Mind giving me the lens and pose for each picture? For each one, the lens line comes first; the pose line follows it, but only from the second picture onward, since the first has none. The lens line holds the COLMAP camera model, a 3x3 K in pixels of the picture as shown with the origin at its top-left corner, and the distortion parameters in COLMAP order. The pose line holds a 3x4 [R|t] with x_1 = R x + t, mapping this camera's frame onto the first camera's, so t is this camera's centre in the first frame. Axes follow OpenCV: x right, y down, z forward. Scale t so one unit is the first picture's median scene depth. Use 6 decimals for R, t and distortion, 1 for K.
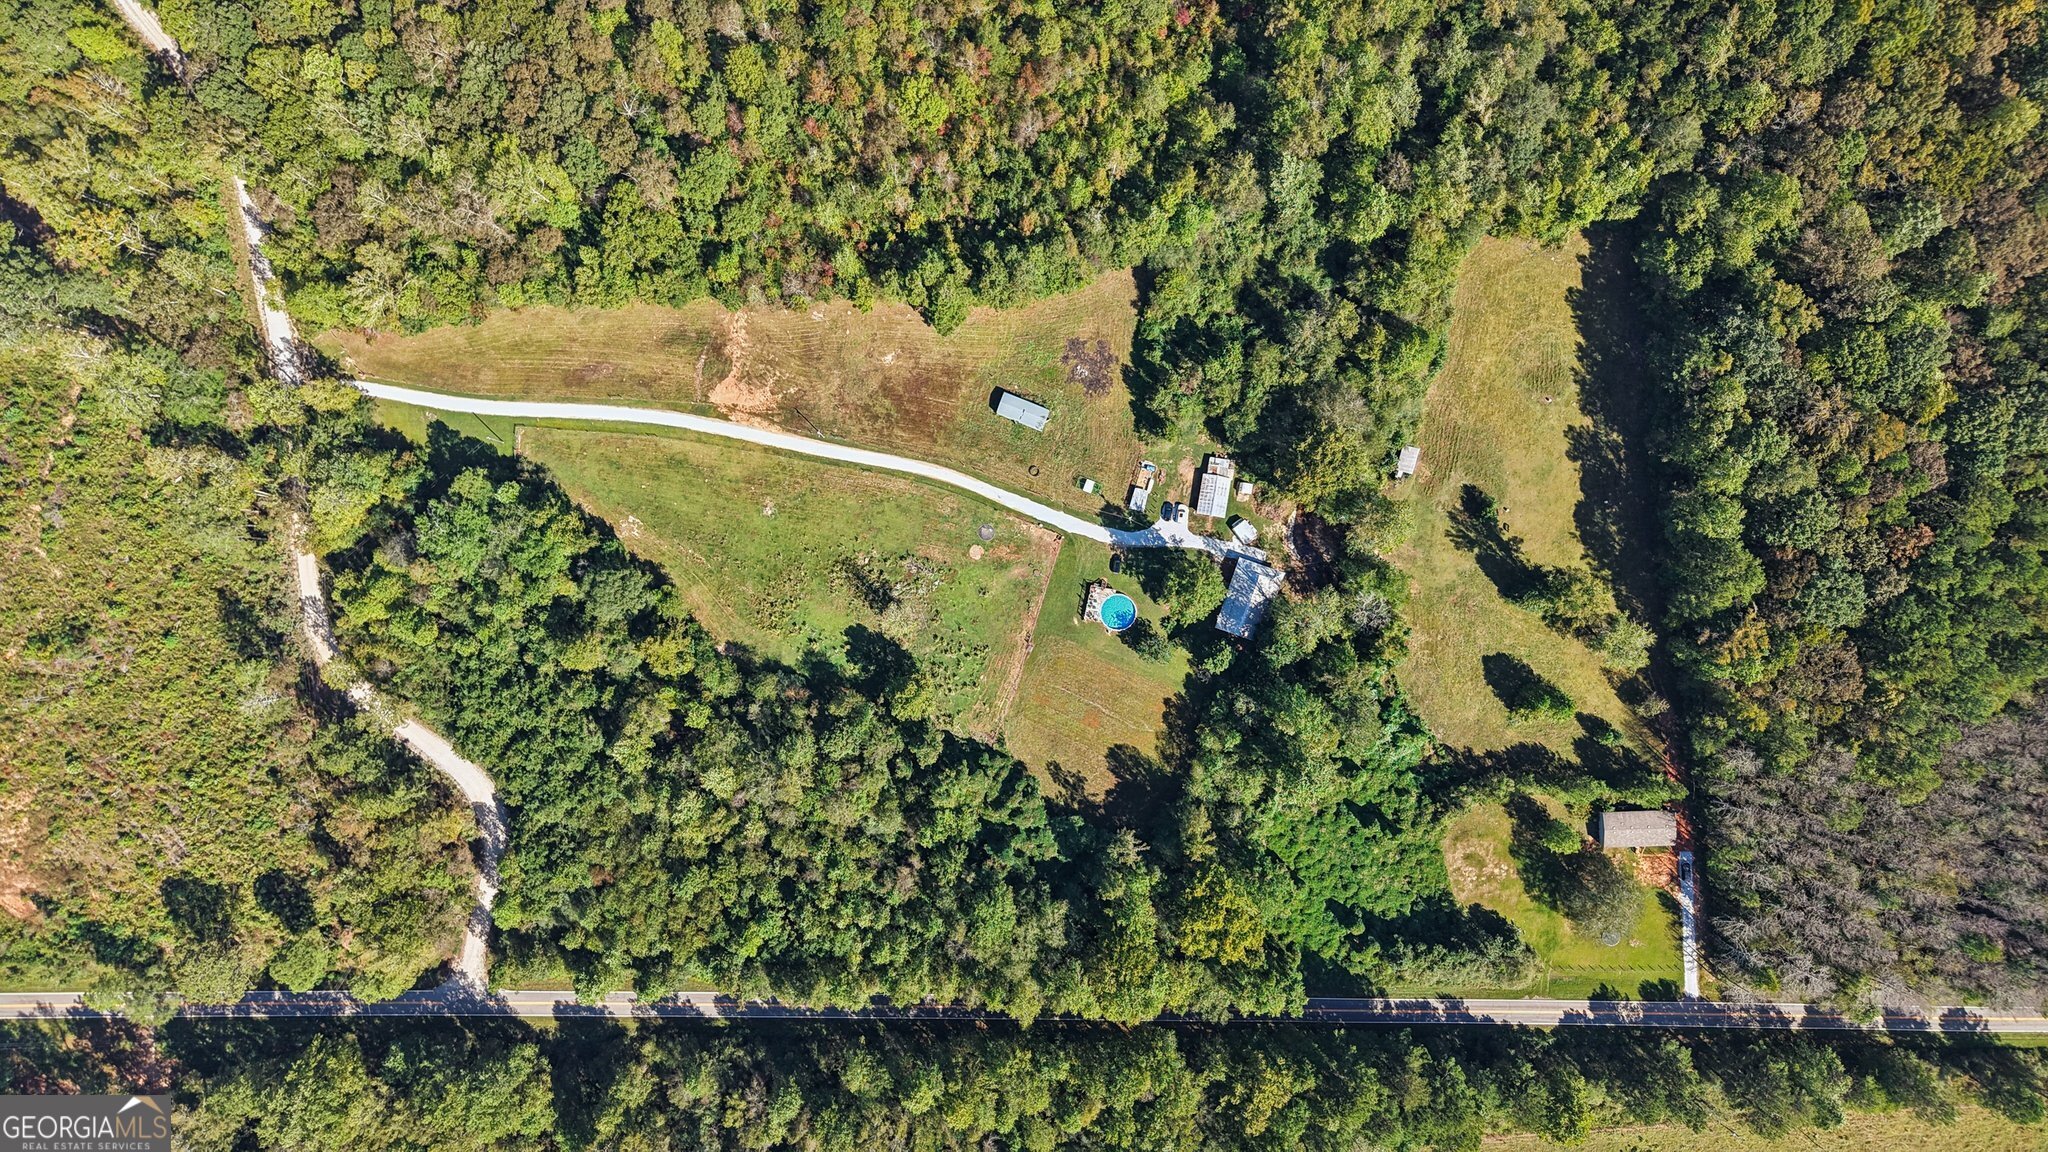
lens RADIAL K [[1306.5, 0, 962.6], [0, 1306.5, 590.4], [0, 0, 1]] dist [-0.029277, -0.002305]
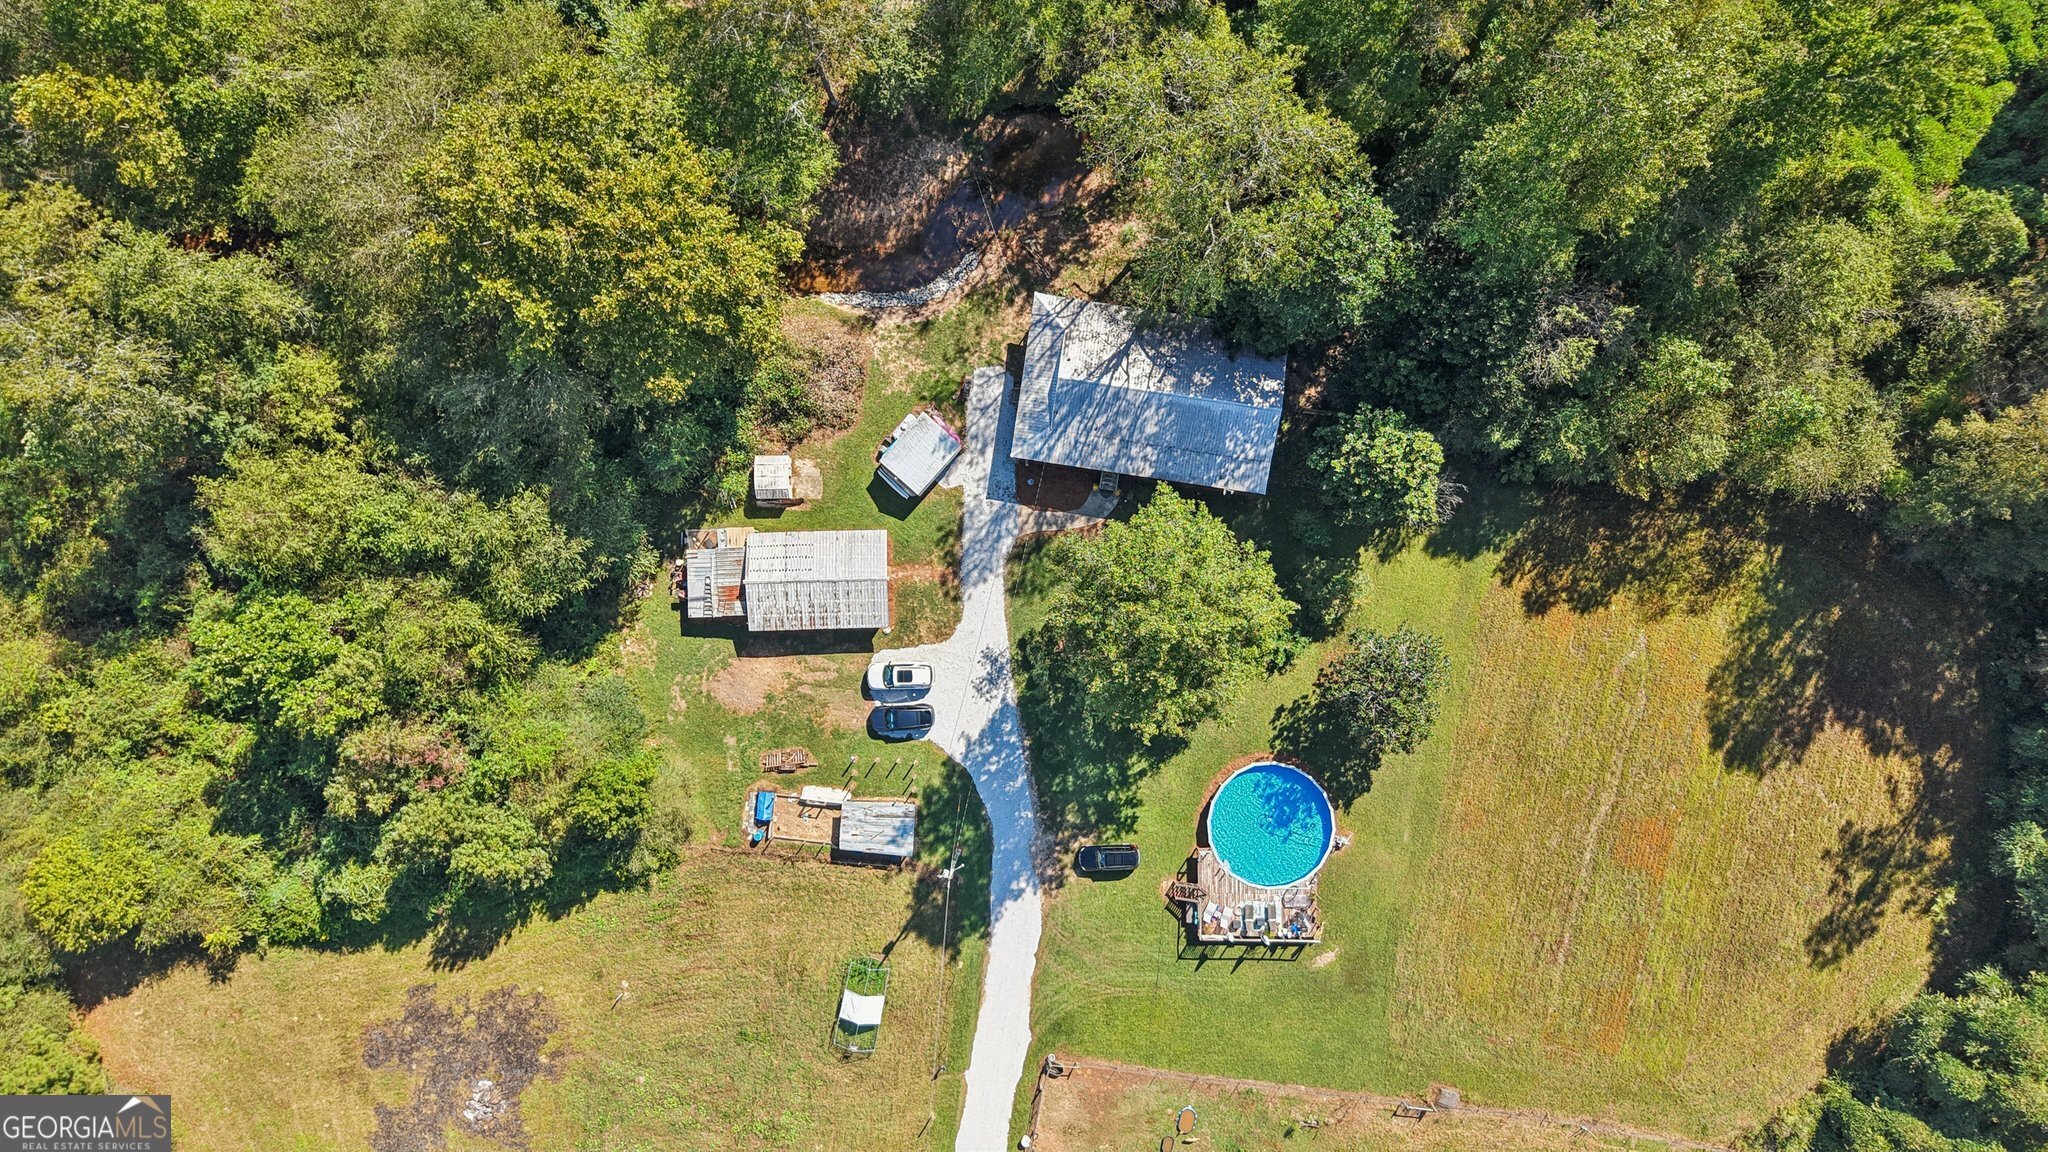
lens RADIAL K [[1306.5, 0, 1019.5], [0, 1306.5, 573.8], [0, 0, 1]] dist [-0.029277, -0.002305]
pose [[-0.182533, -0.981992, 0.048717, 0.171374], [0.983106, -0.182975, -0.004727, -0.026682], [0.013556, 0.047032, 0.998801, 0.709160]]
